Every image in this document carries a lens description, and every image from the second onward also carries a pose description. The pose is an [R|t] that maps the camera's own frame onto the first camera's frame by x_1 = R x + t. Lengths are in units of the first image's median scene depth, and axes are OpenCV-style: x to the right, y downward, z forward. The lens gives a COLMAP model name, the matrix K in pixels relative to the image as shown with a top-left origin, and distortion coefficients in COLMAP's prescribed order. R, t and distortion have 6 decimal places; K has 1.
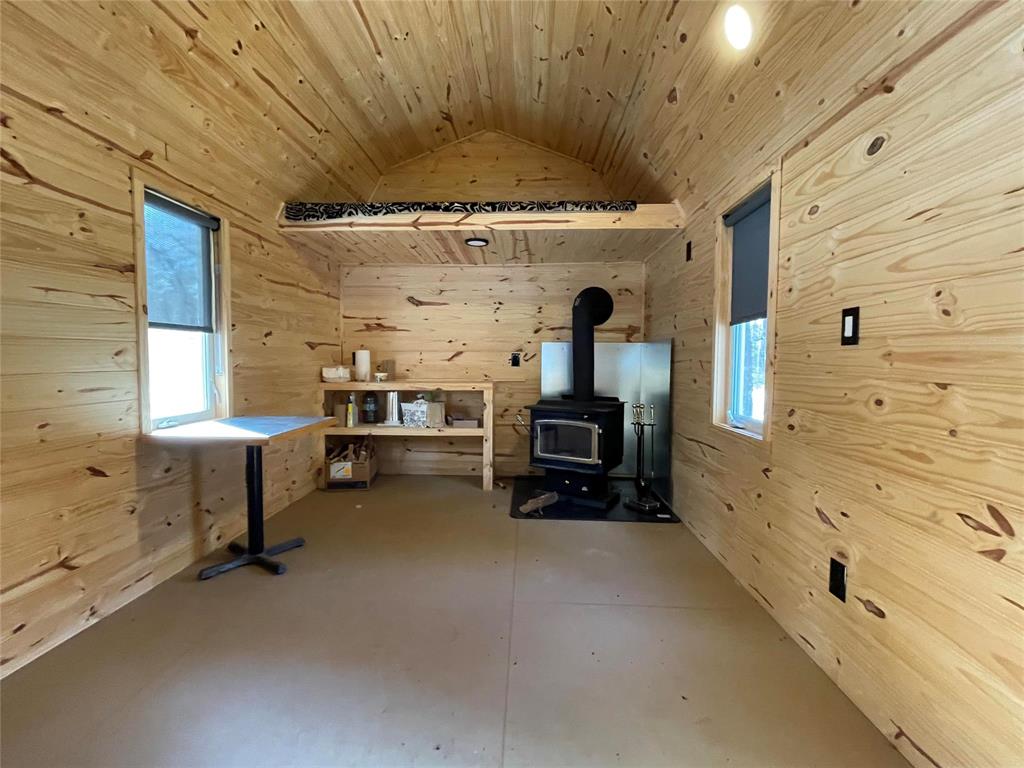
lens RADIAL K [[480.4, 0, 511.0], [0, 480.4, 382.2], [0, 0, 1]] dist [-0.002764, -0.000132]
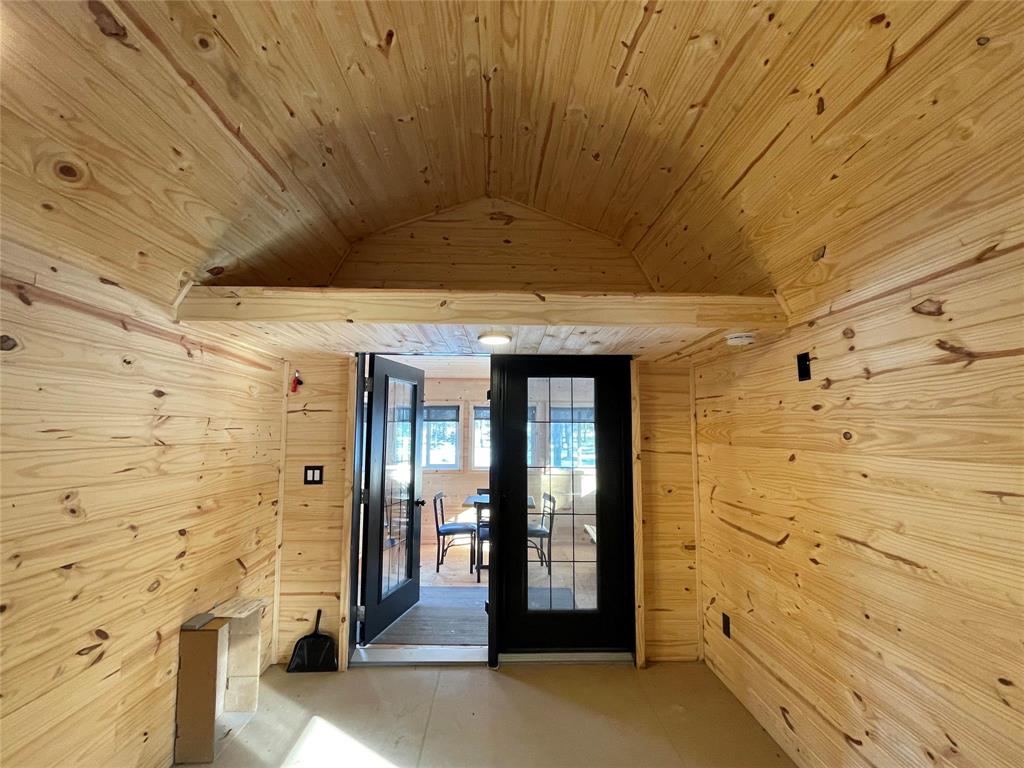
lens RADIAL K [[480.4, 0, 512.1], [0, 480.4, 384.6], [0, 0, 1]] dist [-0.002764, -0.000132]
pose [[-0.997855, -0.017436, -0.063100, -0.220184], [-0.014383, 0.998719, -0.048509, -0.409551], [0.063865, -0.047497, -0.996828, 2.201176]]
